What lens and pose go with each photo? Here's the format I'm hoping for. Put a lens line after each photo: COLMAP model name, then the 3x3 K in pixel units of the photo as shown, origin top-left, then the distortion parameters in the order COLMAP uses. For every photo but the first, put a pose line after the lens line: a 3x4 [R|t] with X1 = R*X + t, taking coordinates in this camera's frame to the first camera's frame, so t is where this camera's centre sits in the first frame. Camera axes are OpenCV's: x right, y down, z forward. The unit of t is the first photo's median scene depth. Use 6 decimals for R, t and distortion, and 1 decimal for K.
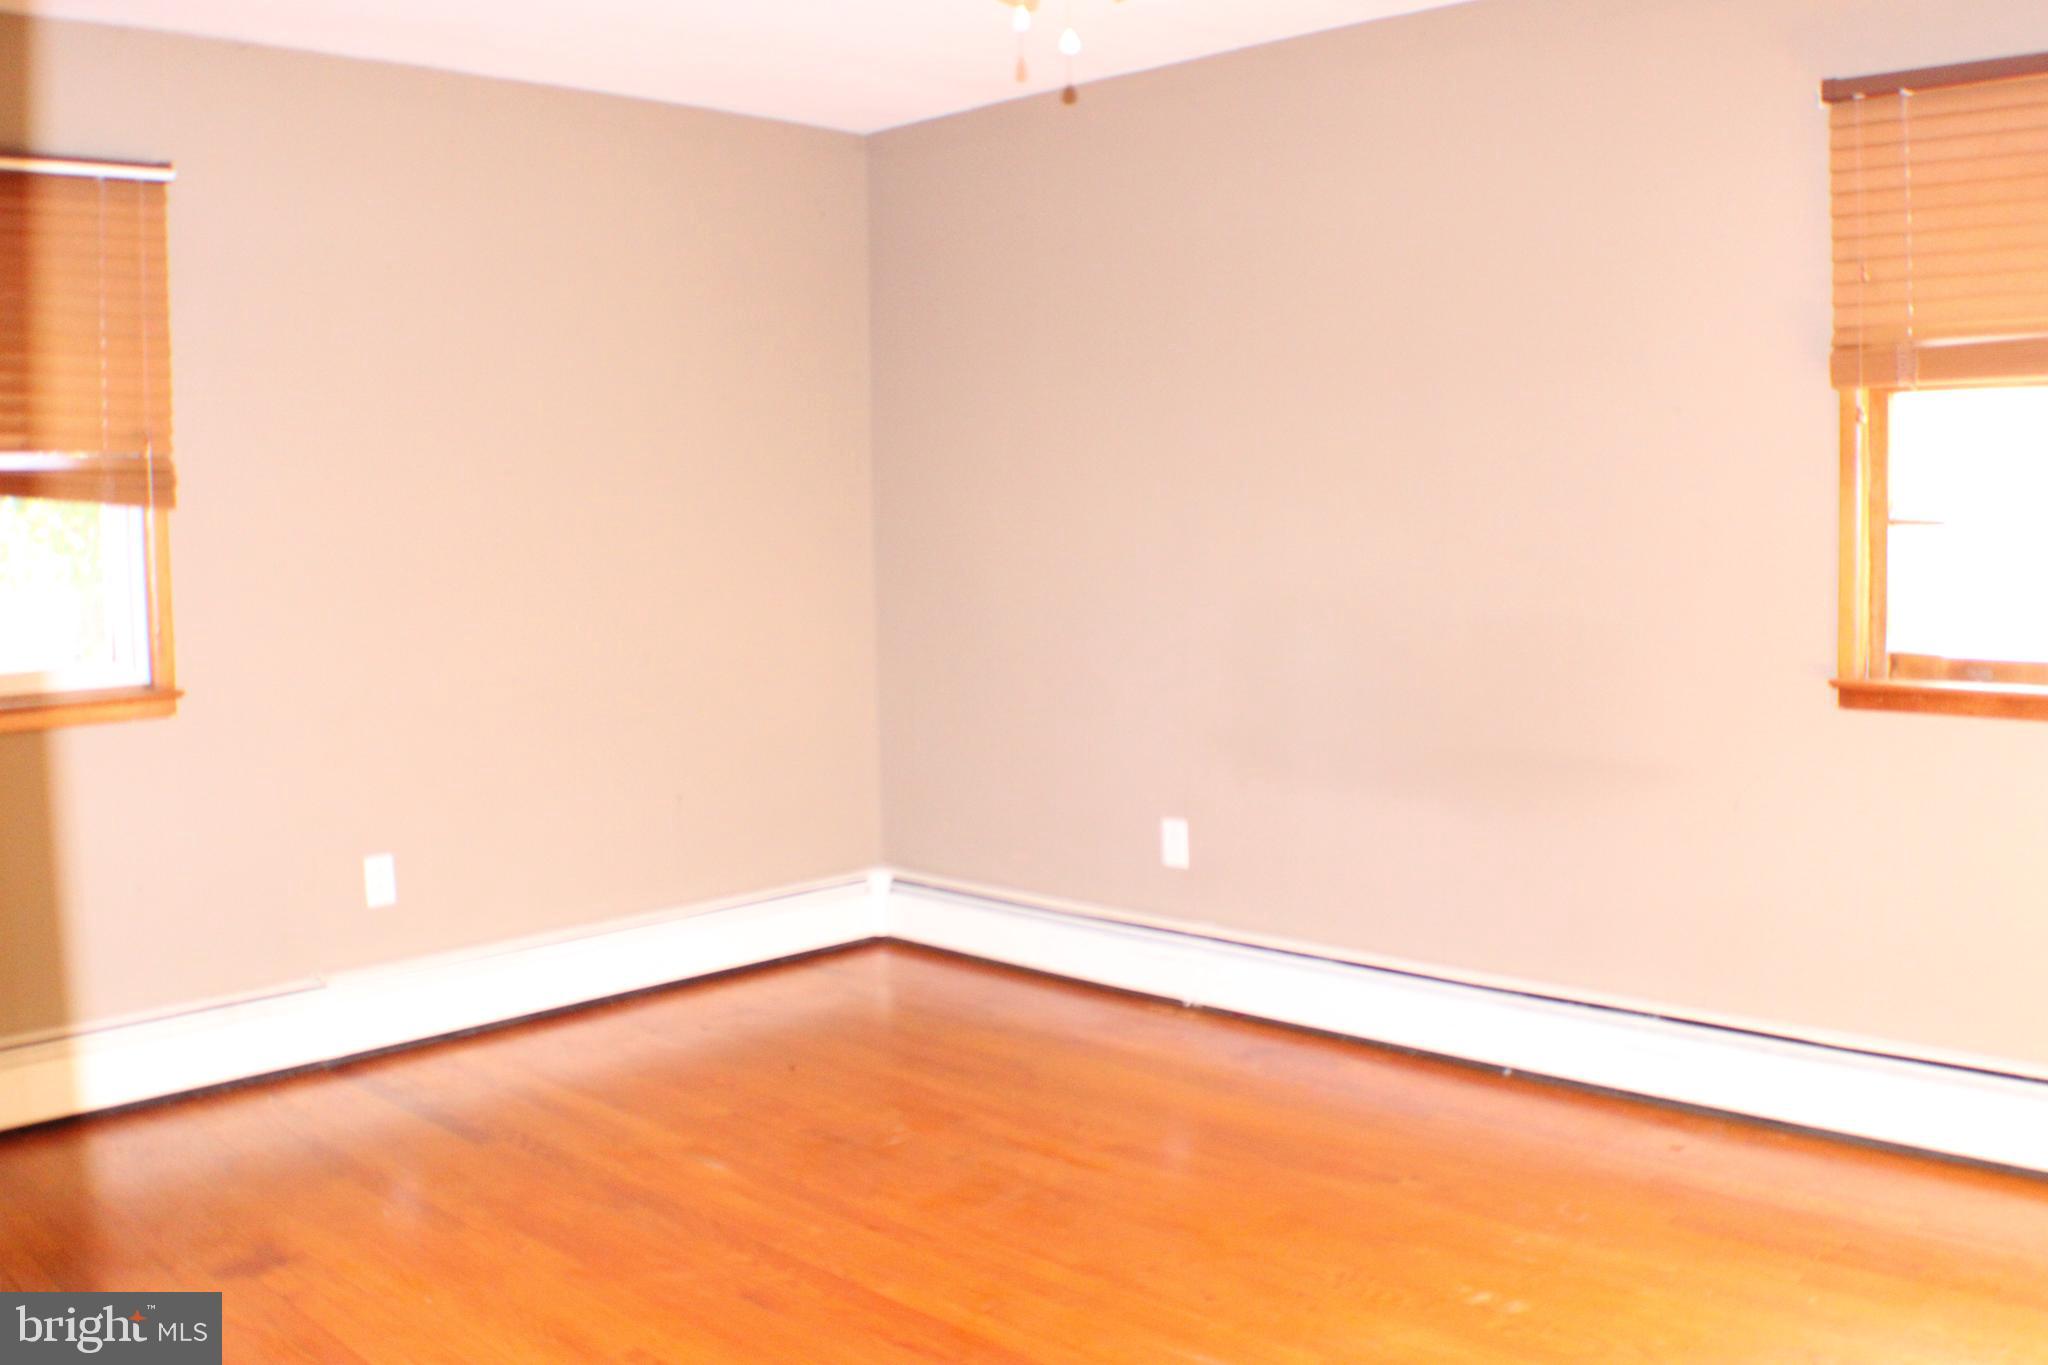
lens RADIAL K [[1767.9, 0, 1050.5], [0, 1767.9, 662.0], [0, 0, 1]] dist [-0.221547, 0.111373]
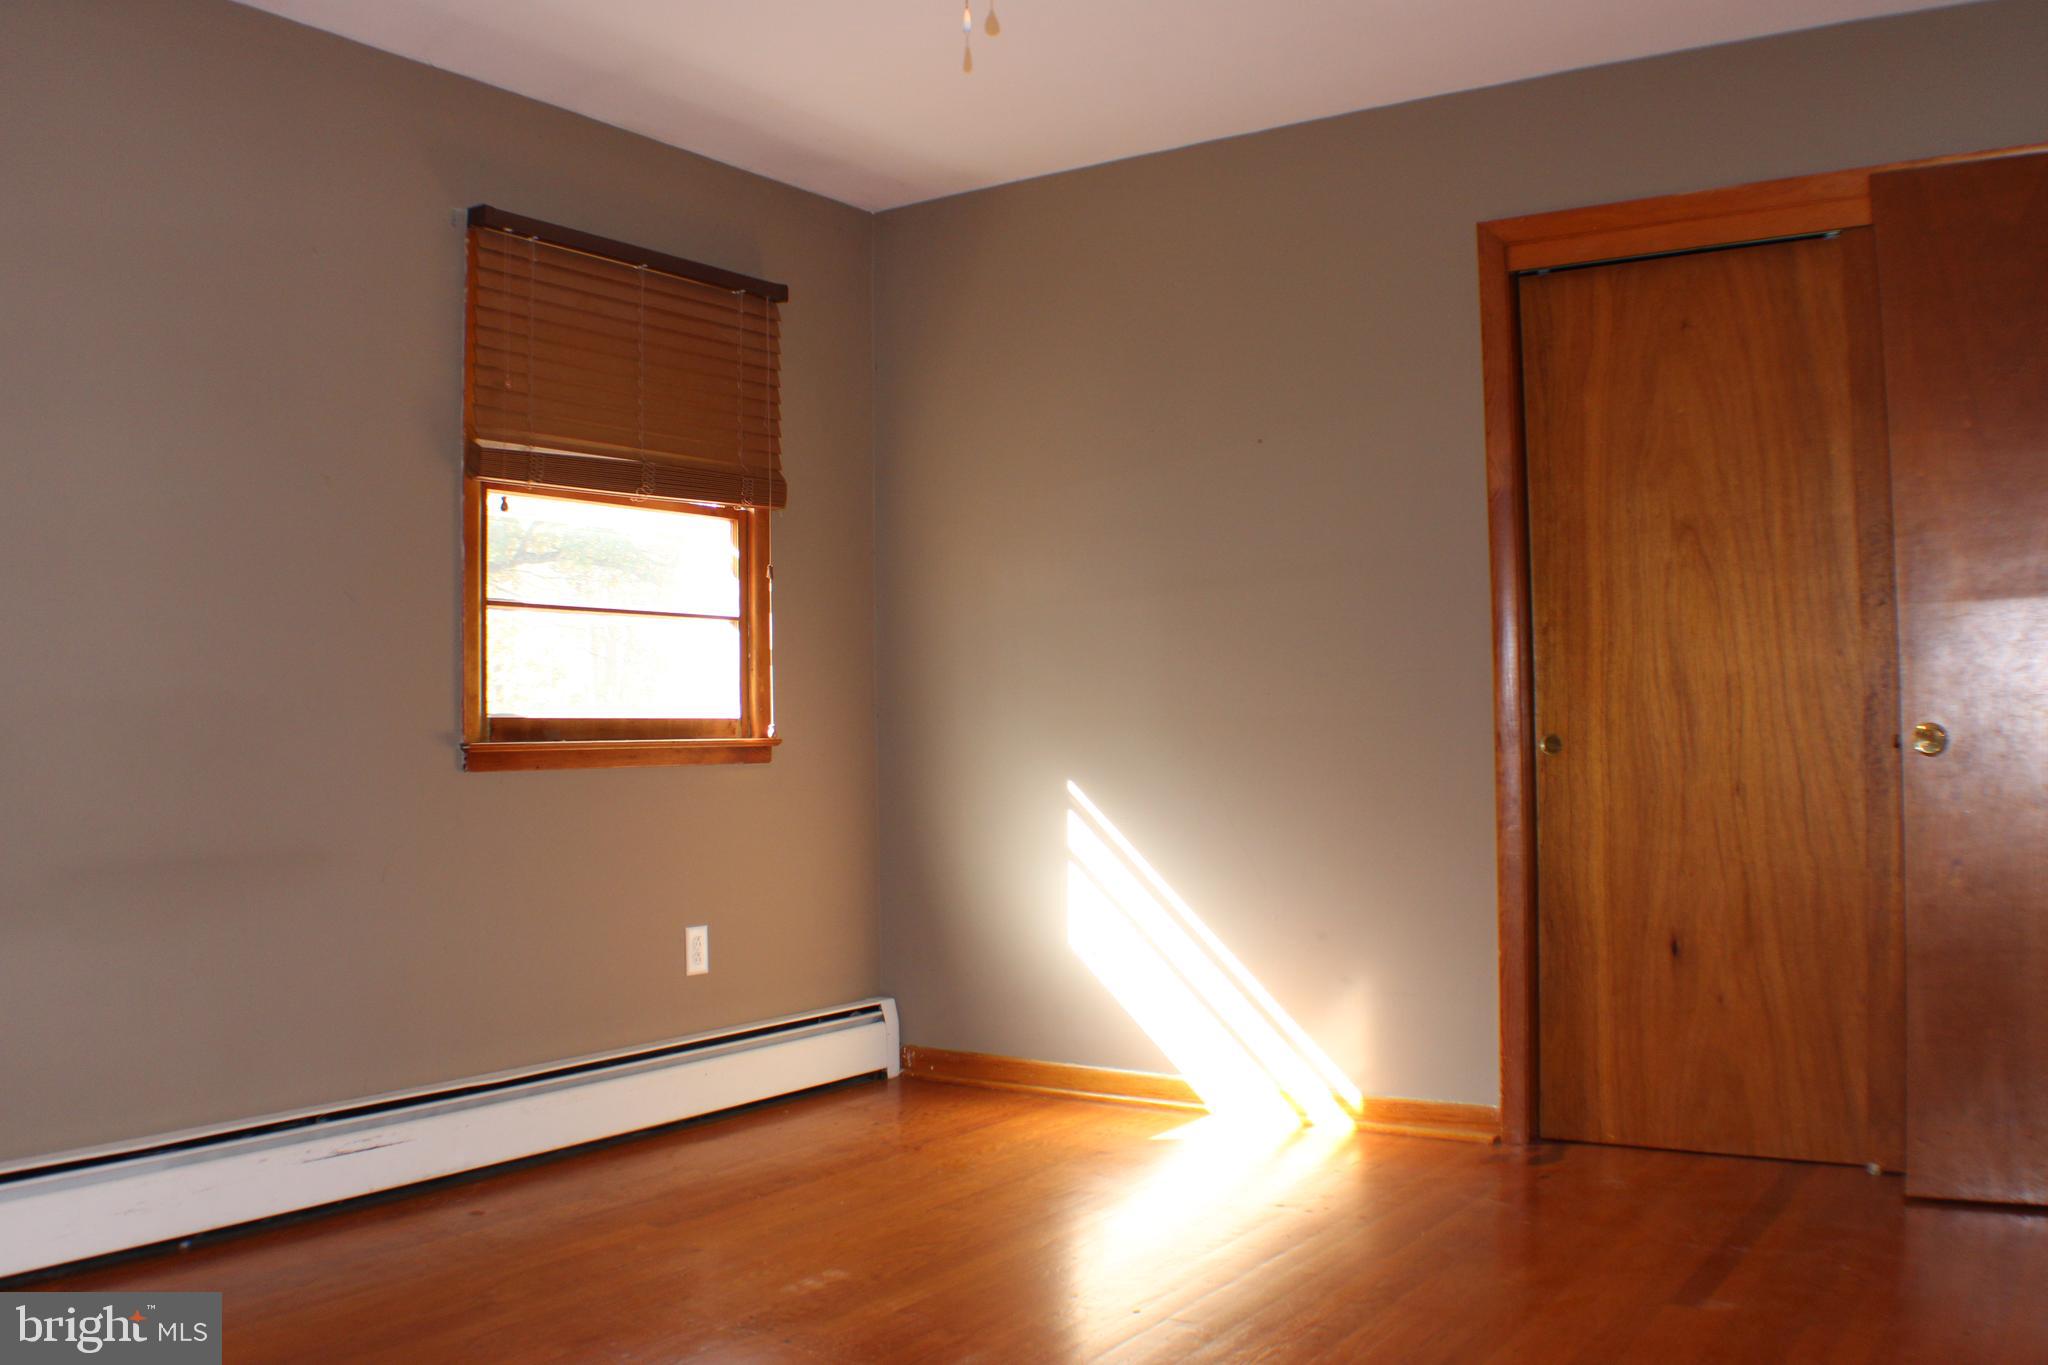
lens RADIAL K [[1767.9, 0, 1050.5], [0, 1767.9, 662.0], [0, 0, 1]] dist [-0.221547, 0.111373]
pose [[-0.159965, 0.053420, 0.985676, -0.709028], [0.097329, 0.994523, -0.038104, 0.037074], [-0.982313, 0.089840, -0.164288, 0.834170]]
